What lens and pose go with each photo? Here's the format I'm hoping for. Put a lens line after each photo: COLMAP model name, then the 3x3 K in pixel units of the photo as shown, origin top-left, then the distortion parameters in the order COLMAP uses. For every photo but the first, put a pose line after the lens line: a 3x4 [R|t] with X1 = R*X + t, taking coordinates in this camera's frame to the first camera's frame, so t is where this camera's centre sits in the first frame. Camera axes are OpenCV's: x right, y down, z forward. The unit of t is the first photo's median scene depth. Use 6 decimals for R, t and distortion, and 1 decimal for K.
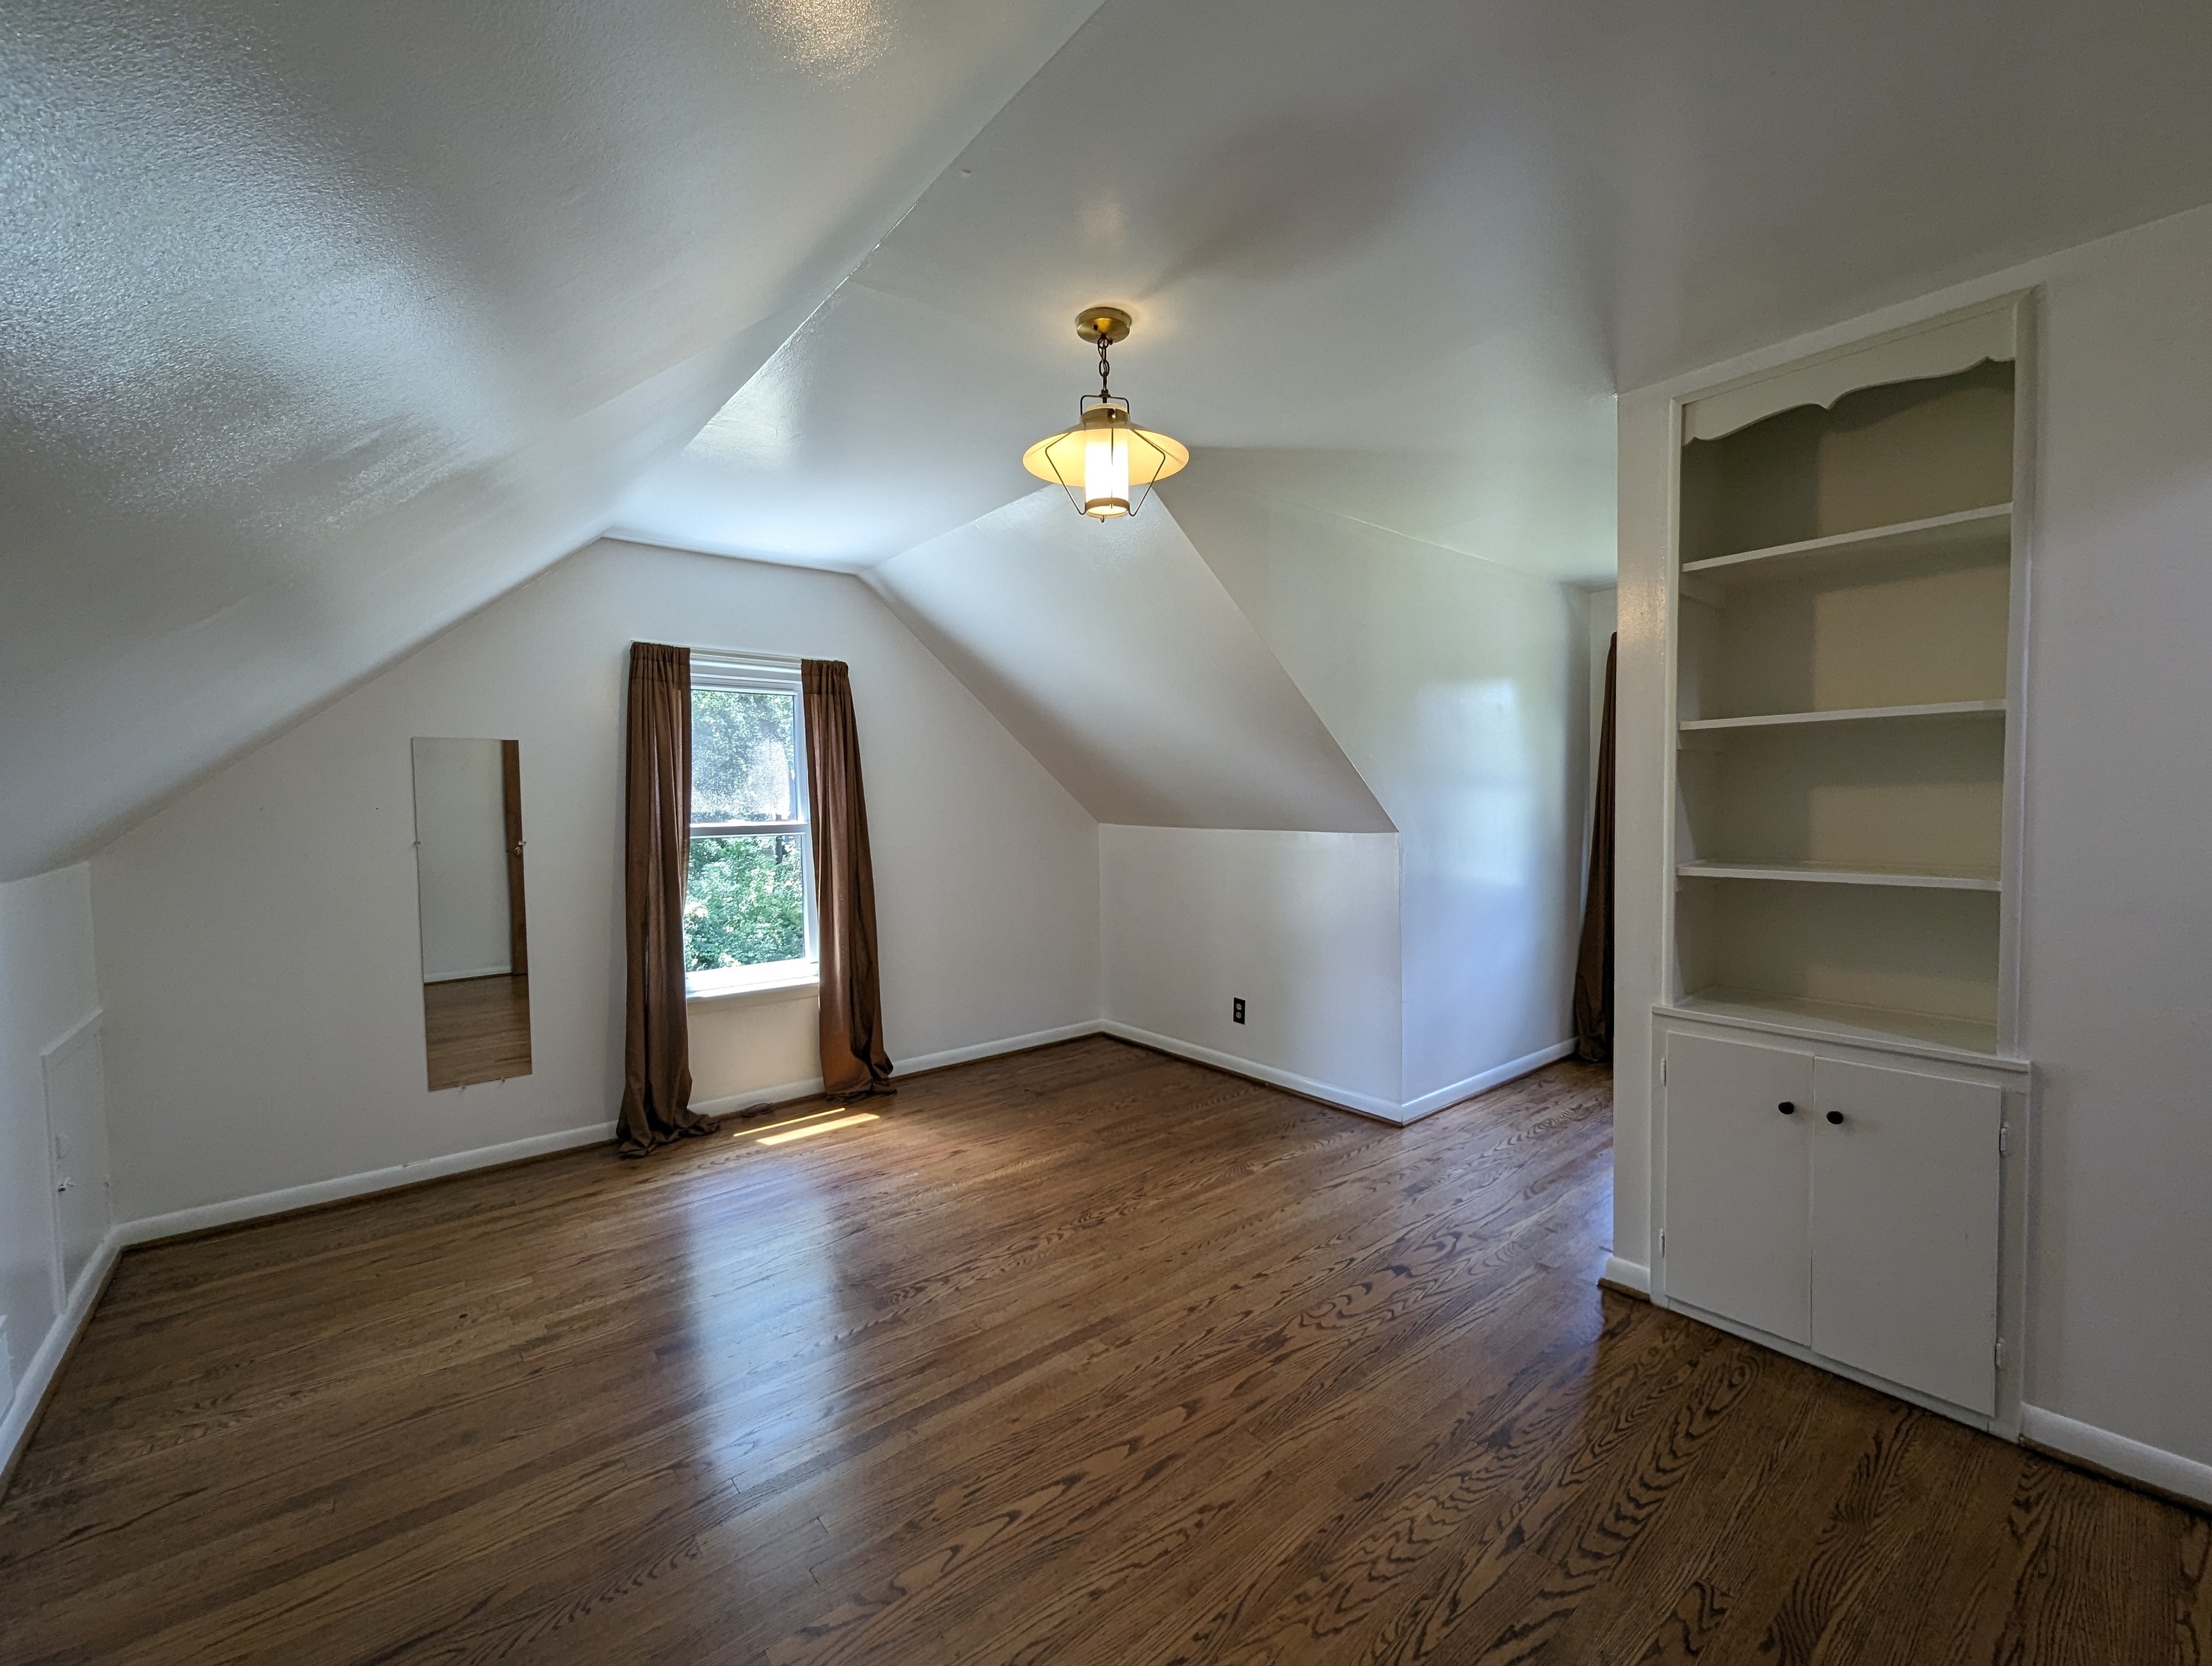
lens RADIAL K [[926.0, 0, 1116.7], [0, 926.0, 842.4], [0, 0, 1]] dist [-0.001542, -0.000221]
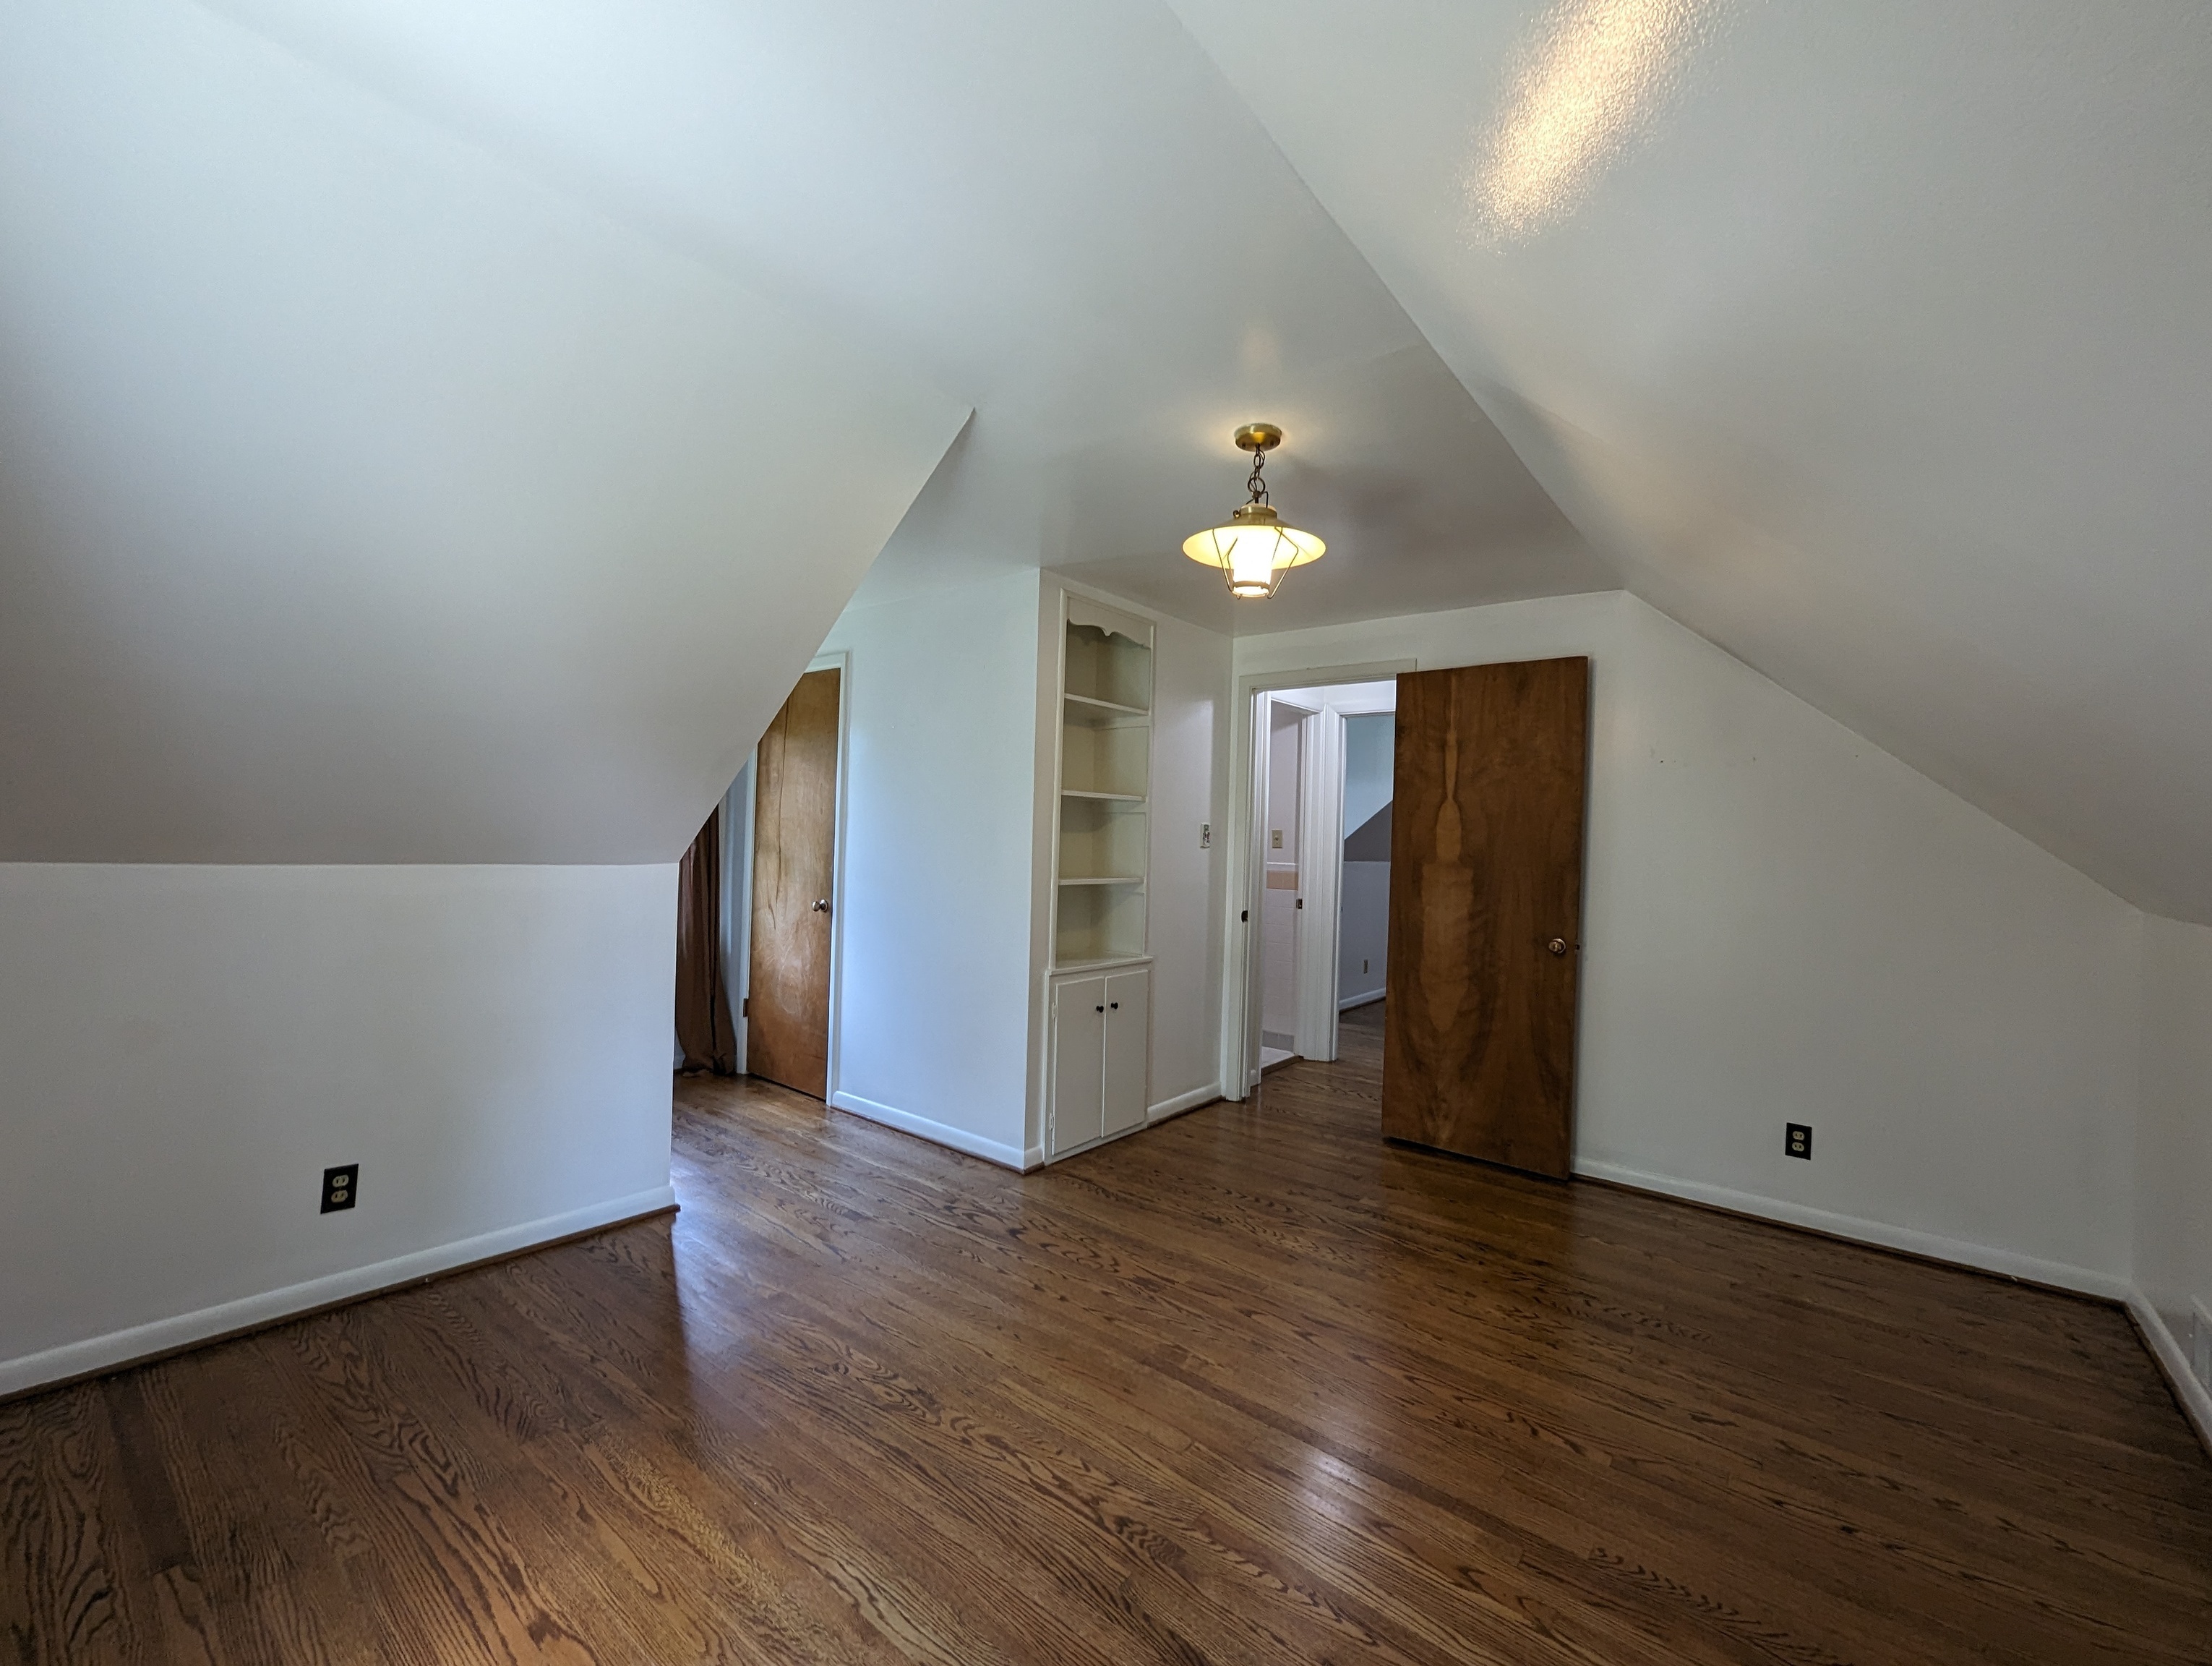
lens RADIAL K [[926.0, 0, 1116.7], [0, 926.0, 842.4], [0, 0, 1]] dist [-0.001542, -0.000221]
pose [[-0.211022, 0.003272, 0.977476, -0.921263], [0.020061, 0.999798, 0.000984, -0.035279], [-0.977276, 0.019816, -0.211045, 1.167978]]
